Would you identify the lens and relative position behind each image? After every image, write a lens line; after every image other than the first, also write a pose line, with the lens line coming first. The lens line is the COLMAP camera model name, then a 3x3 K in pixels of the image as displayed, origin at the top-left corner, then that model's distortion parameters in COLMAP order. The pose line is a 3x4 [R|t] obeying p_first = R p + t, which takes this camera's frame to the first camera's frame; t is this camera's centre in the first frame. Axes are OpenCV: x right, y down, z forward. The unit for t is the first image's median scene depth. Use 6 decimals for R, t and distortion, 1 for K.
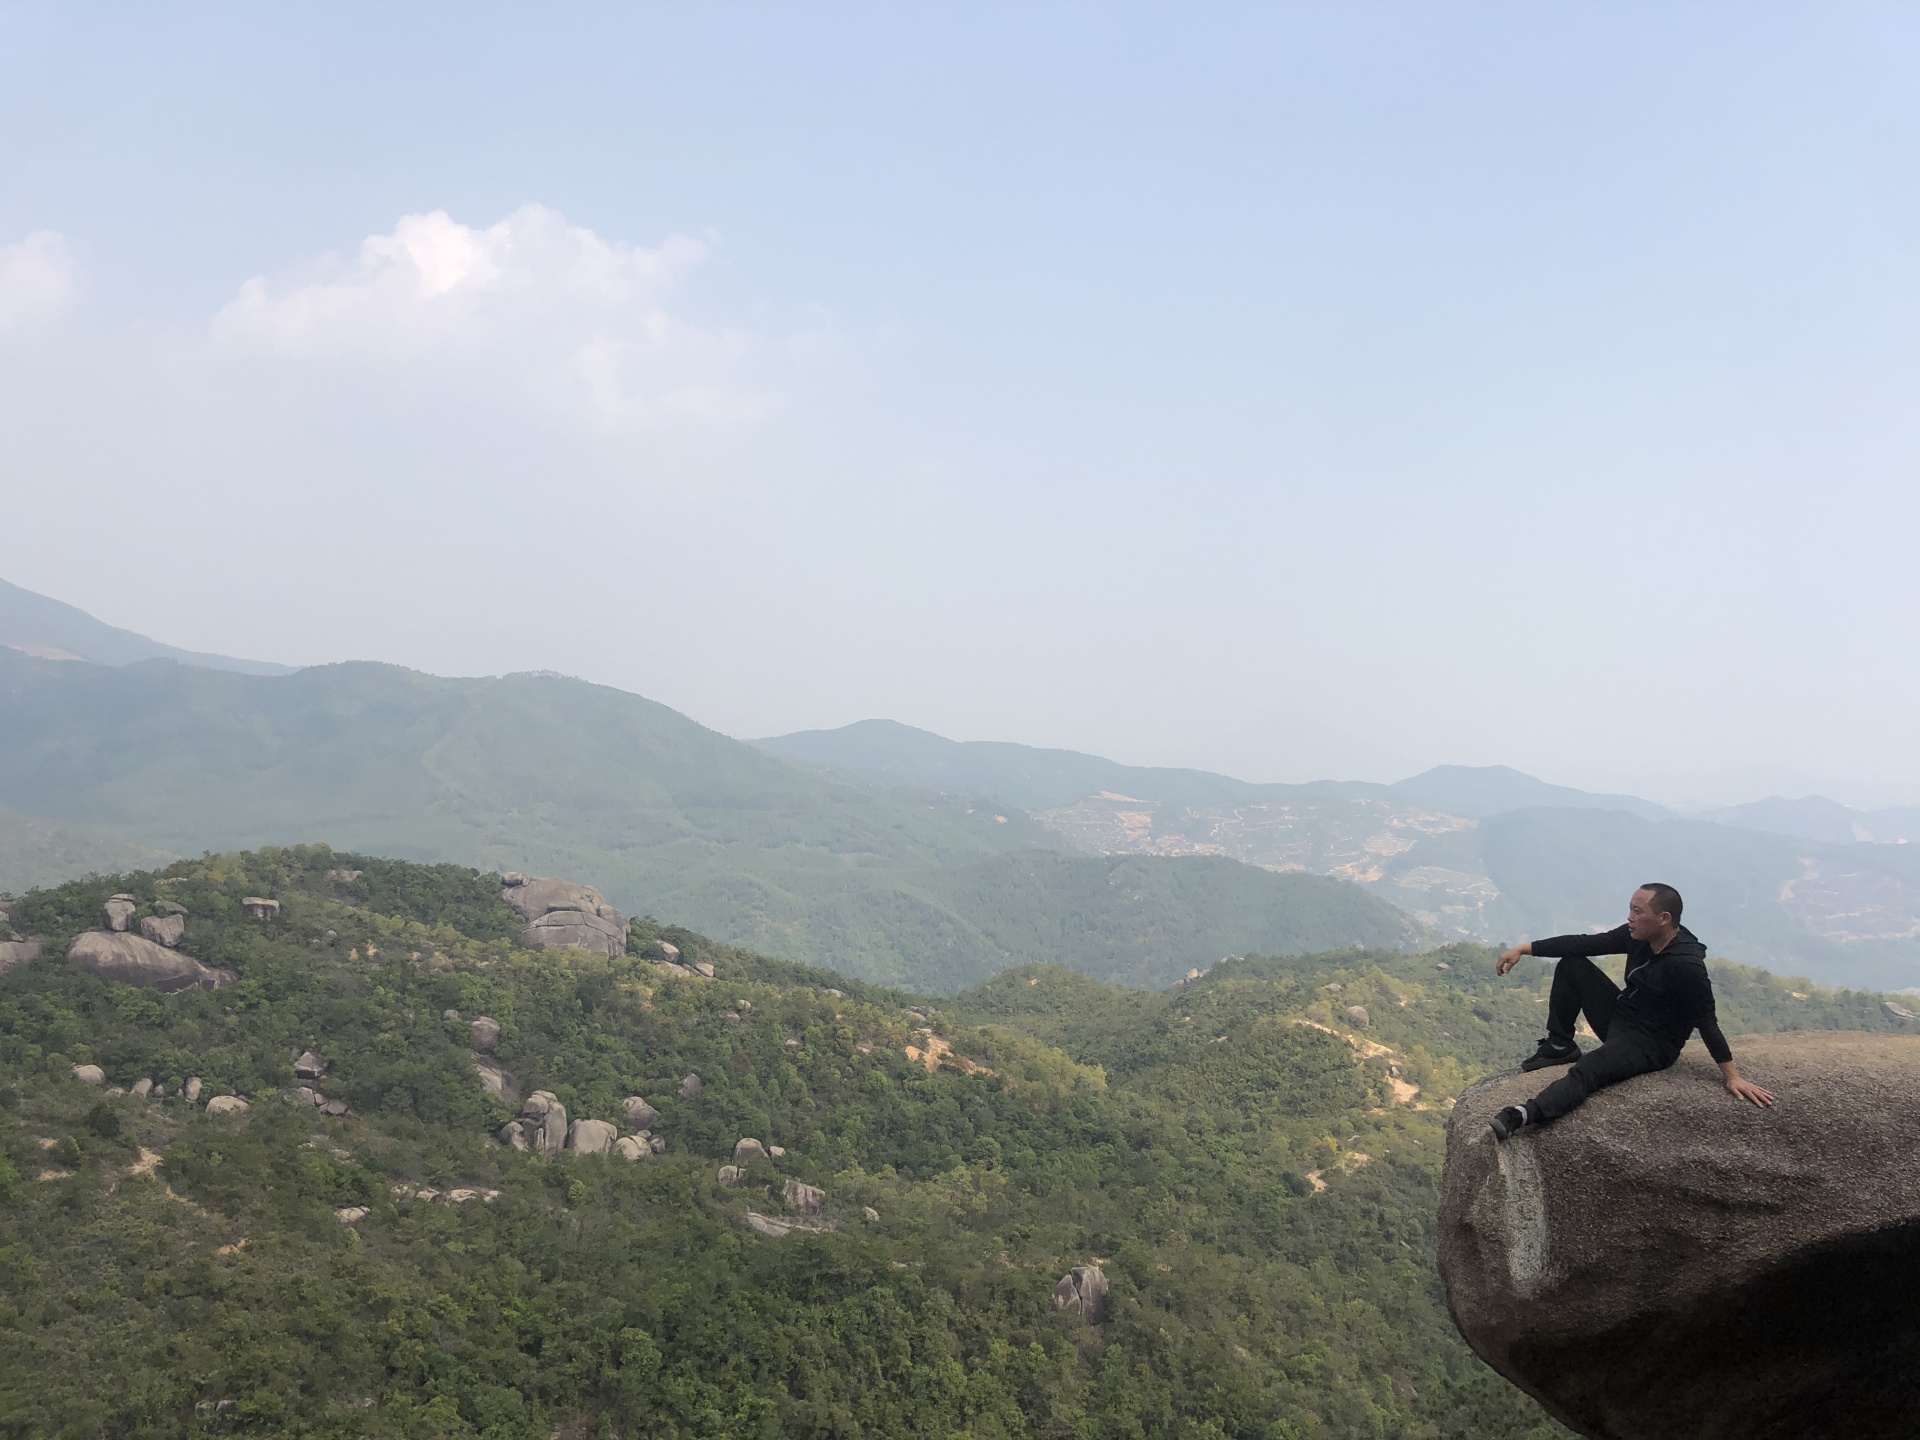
lens RADIAL K [[1561.8, 0, 960.5], [0, 1561.8, 721.0], [0, 0, 1]] dist [0.055758, -0.128738]
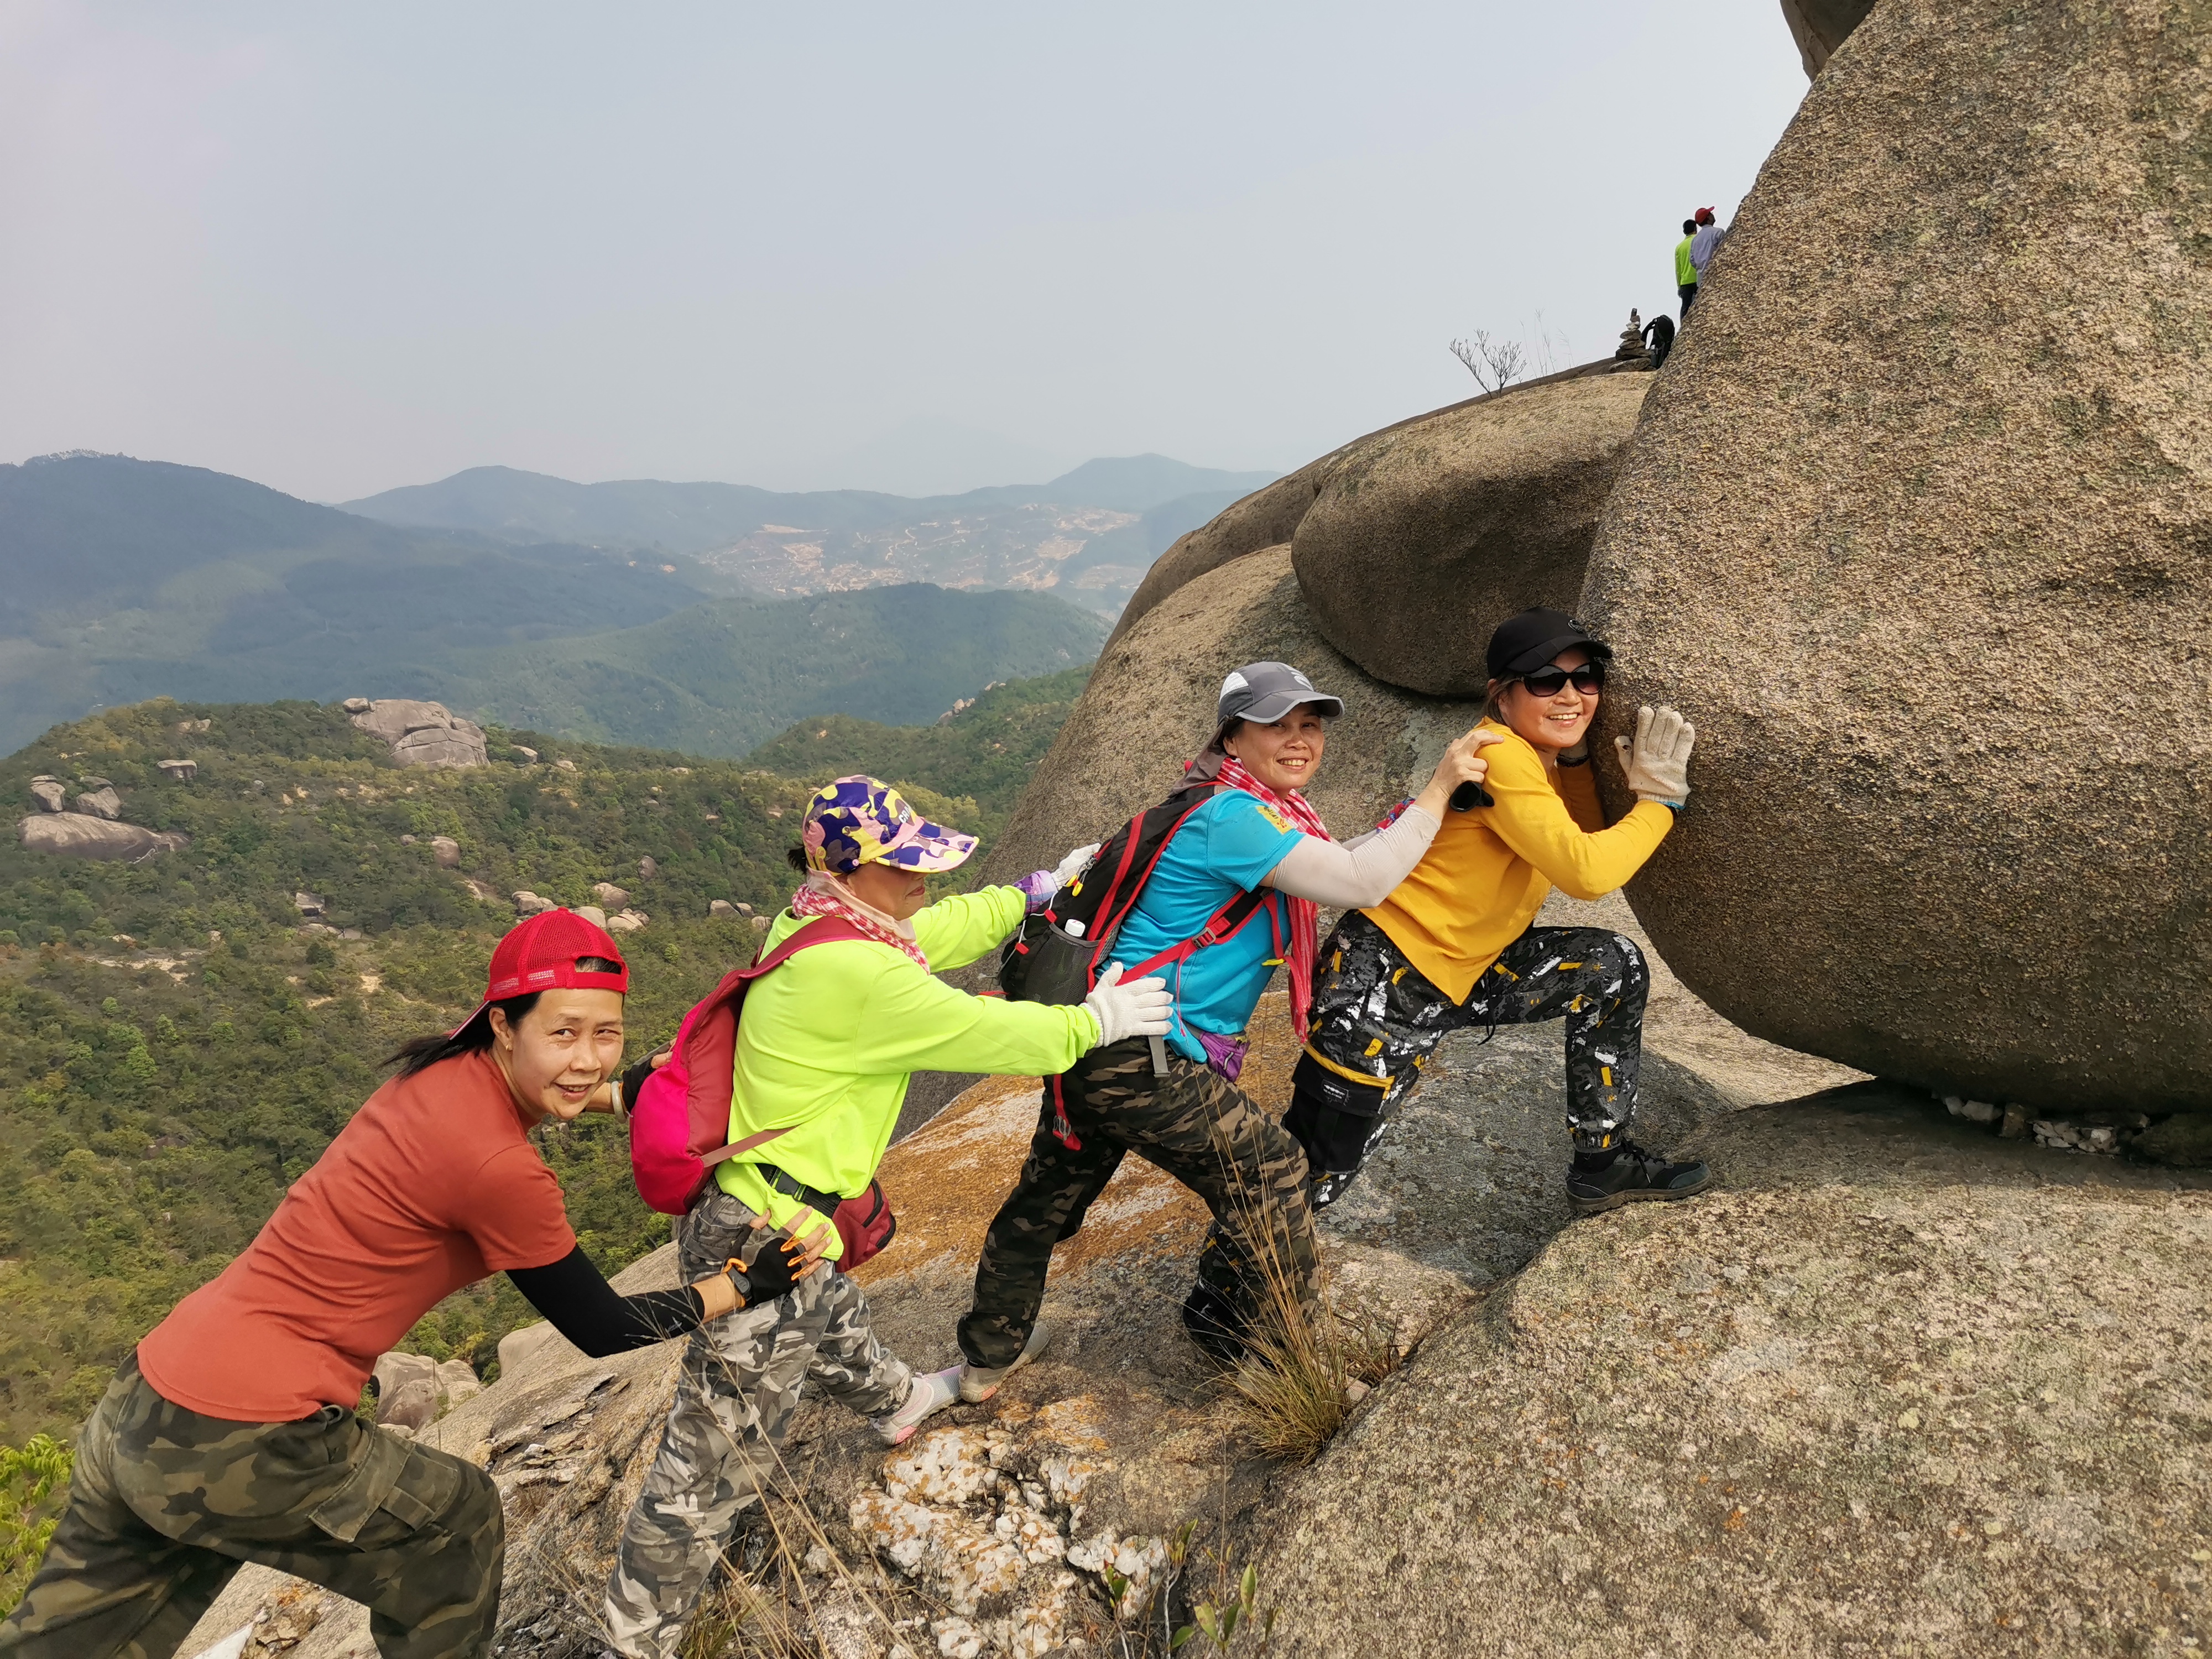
lens RADIAL K [[1677.7, 0, 1104.7], [0, 1677.7, 819.0], [0, 0, 1]] dist [0.107471, -0.138432]
pose [[0.944610, -0.159927, 0.286593, -0.101314], [0.090320, 0.966196, 0.241469, -0.030974], [-0.315522, -0.202209, 0.927123, -0.107952]]
